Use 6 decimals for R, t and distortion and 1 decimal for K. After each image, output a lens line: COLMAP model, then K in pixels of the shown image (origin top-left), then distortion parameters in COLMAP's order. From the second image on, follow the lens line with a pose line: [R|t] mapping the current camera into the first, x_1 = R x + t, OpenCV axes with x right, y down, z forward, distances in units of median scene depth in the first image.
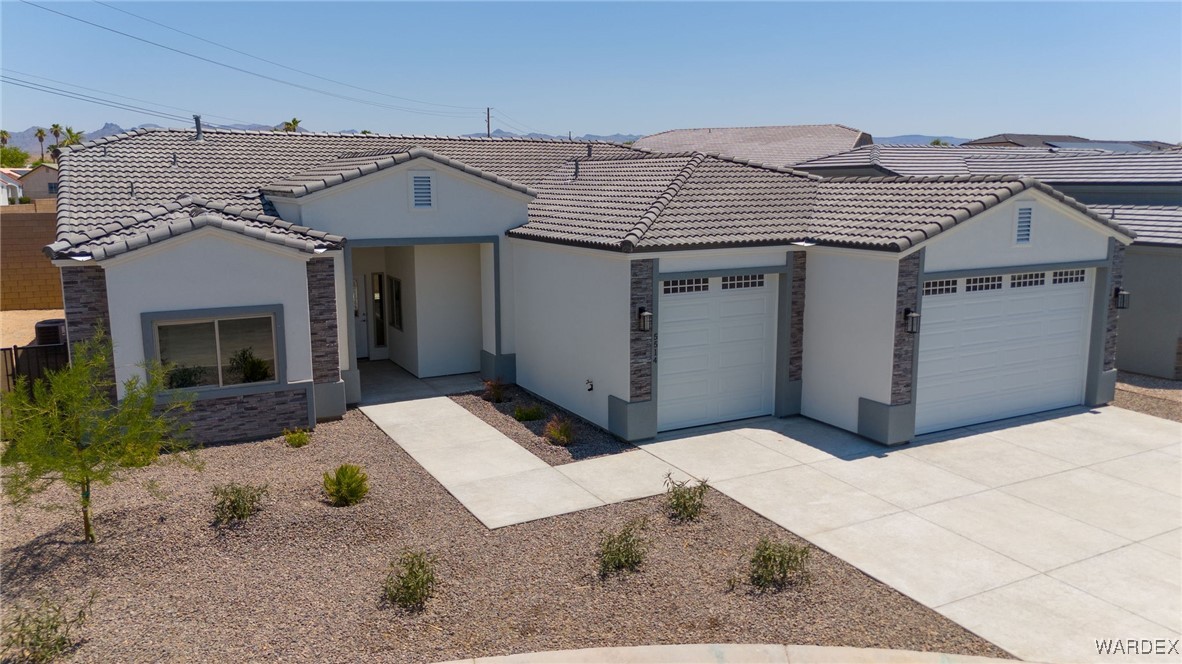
lens RADIAL K [[872.1, 0, 595.7], [0, 872.1, 330.9], [0, 0, 1]] dist [0.076226, -0.078546]
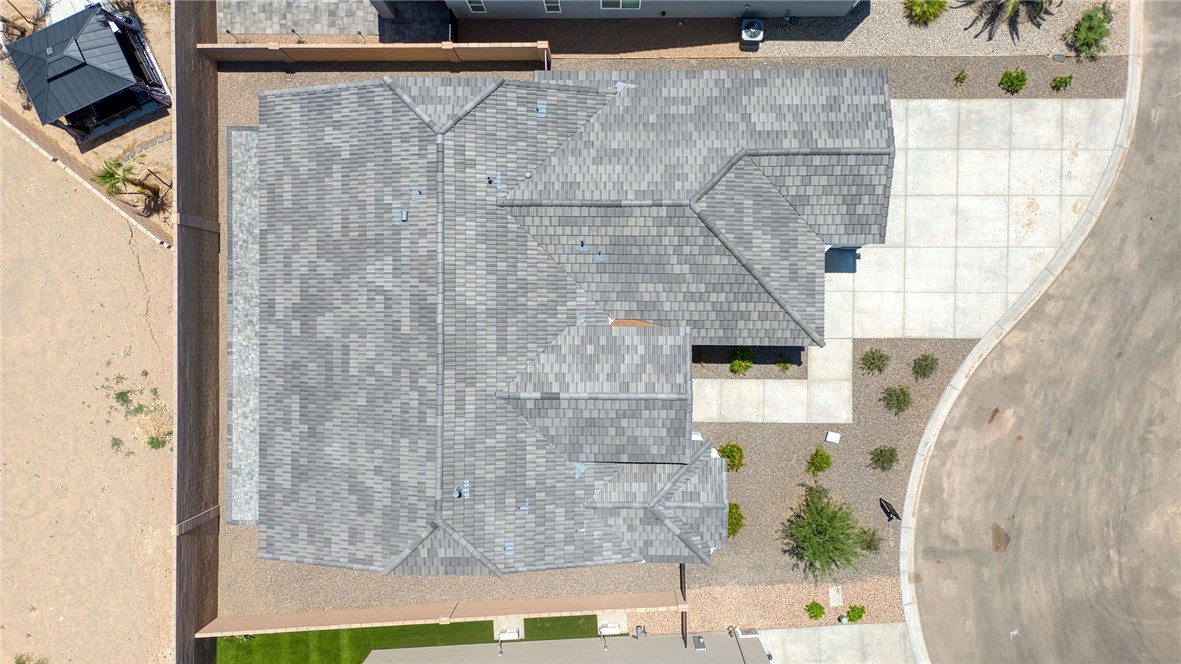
lens RADIAL K [[838.1, 0, 594.3], [0, 838.1, 325.9], [0, 0, 1]] dist [0.063321, -0.061273]
pose [[0.483293, -0.875241, -0.019520, -0.153341], [0.173314, 0.073798, 0.982098, -2.200140], [-0.858132, -0.478024, 0.187358, 1.050569]]
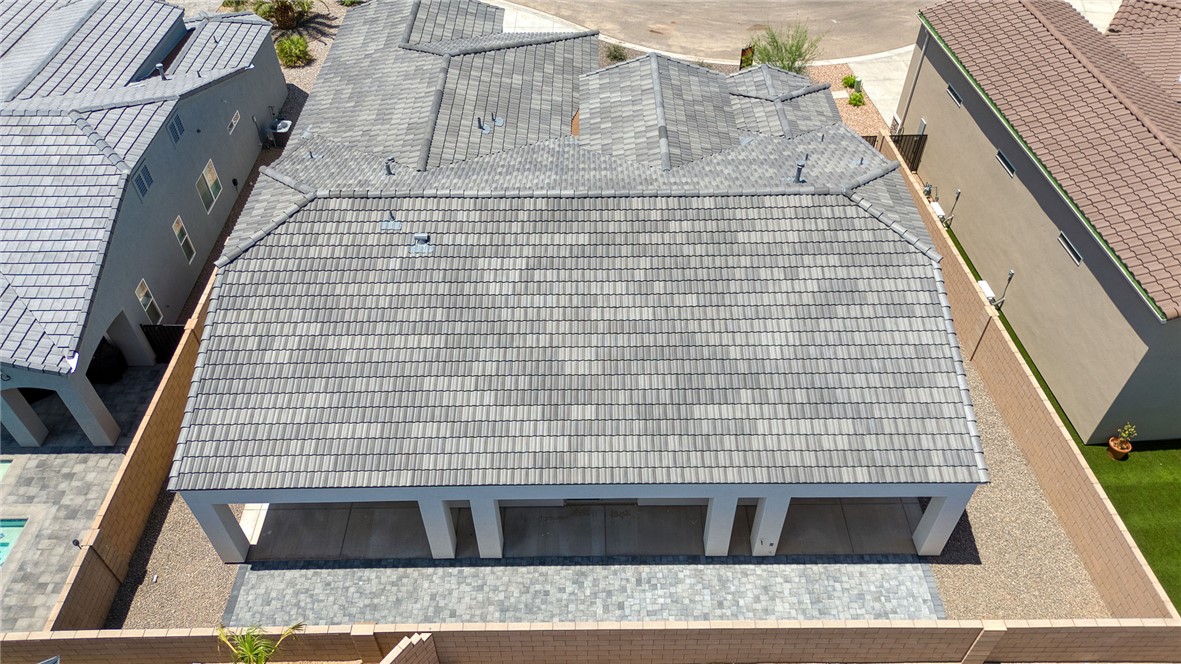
lens RADIAL K [[838.1, 0, 594.3], [0, 838.1, 325.9], [0, 0, 1]] dist [0.063321, -0.061273]
pose [[-0.881995, -0.327450, 0.338911, -0.937633], [0.084150, 0.598171, 0.796938, -1.370696], [-0.463684, 0.731415, -0.500029, 2.567578]]
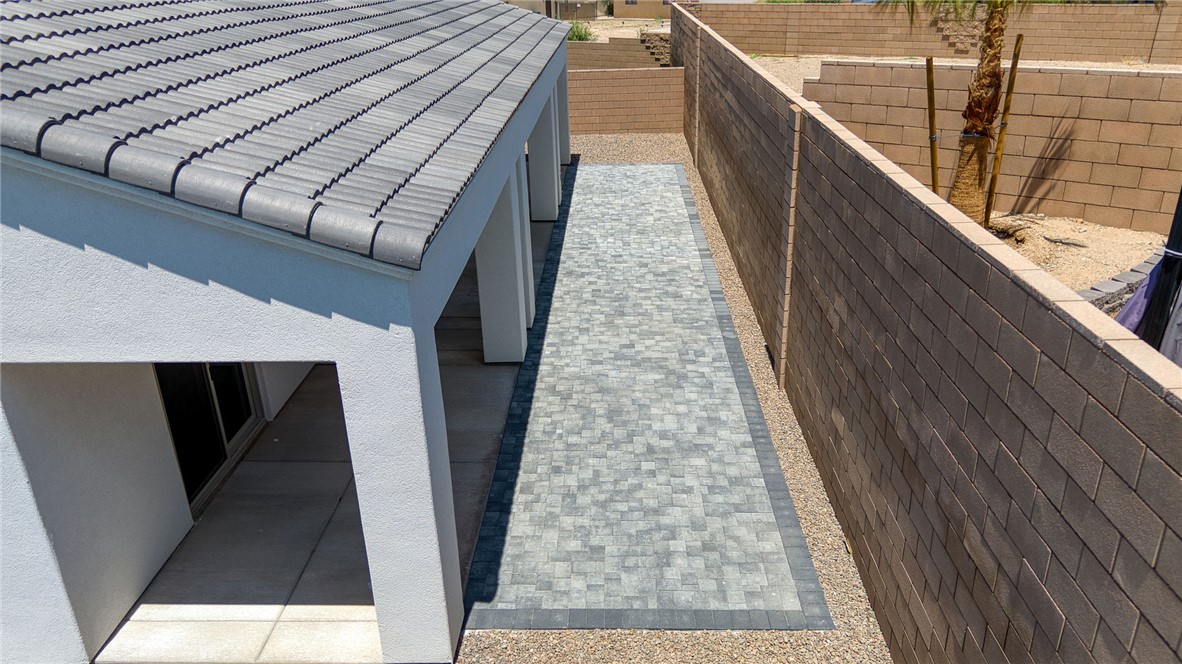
lens RADIAL K [[838.8, 0, 594.8], [0, 838.8, 325.9], [0, 0, 1]] dist [0.063321, -0.061273]
pose [[-0.499523, 0.358551, -0.788618, 0.142323], [-0.117807, 0.873756, 0.471881, -0.478741], [0.858253, 0.328620, -0.394221, 2.611567]]
